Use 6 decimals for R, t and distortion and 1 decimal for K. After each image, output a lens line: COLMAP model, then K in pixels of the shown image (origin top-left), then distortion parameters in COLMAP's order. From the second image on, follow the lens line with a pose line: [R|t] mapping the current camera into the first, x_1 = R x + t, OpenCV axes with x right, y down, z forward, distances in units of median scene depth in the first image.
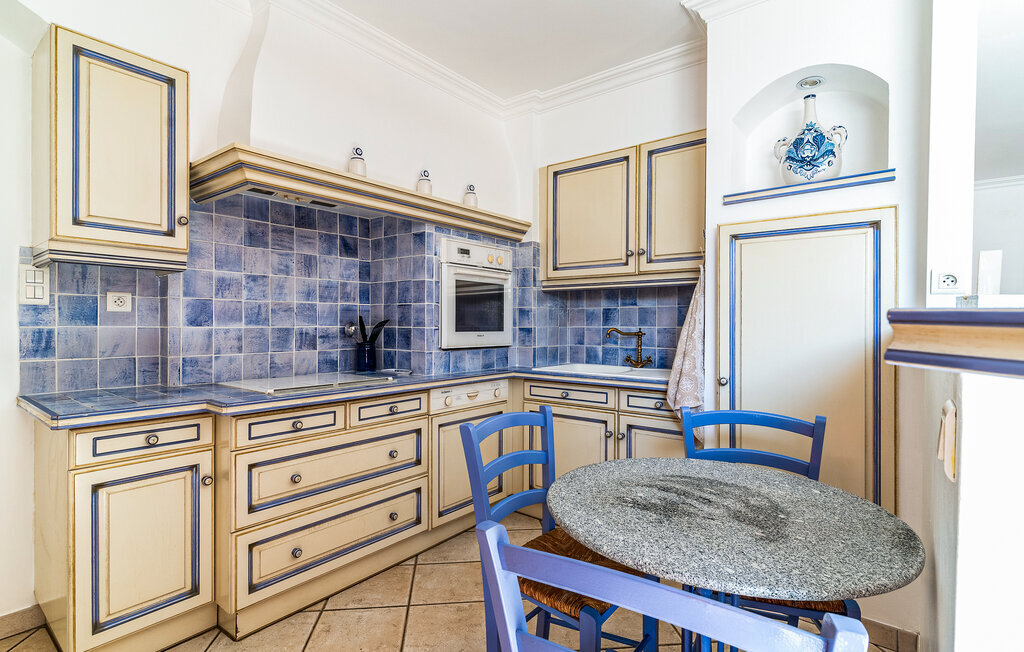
lens RADIAL K [[497.4, 0, 511.5], [0, 497.4, 327.9], [0, 0, 1]] dist [0.004148, -0.000167]
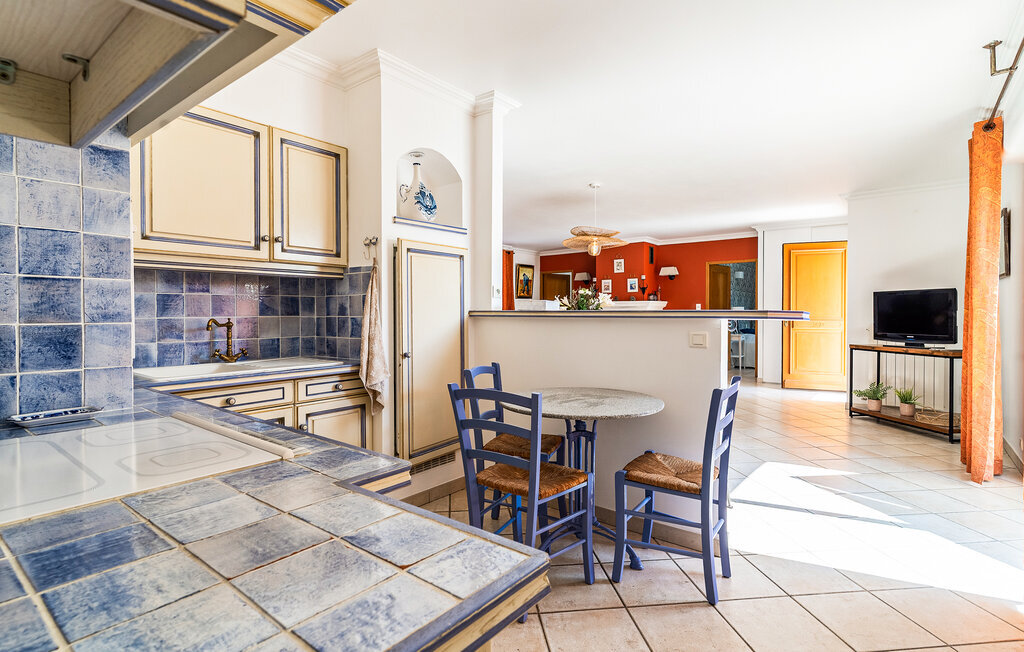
lens RADIAL K [[497.4, 0, 507.5], [0, 497.4, 318.0], [0, 0, 1]] dist [0.004148, -0.000167]
pose [[-0.003592, -0.018020, 0.999831, -0.699664], [0.013139, 0.999750, 0.018066, -0.010450], [-0.999907, 0.013201, -0.003354, 0.545240]]
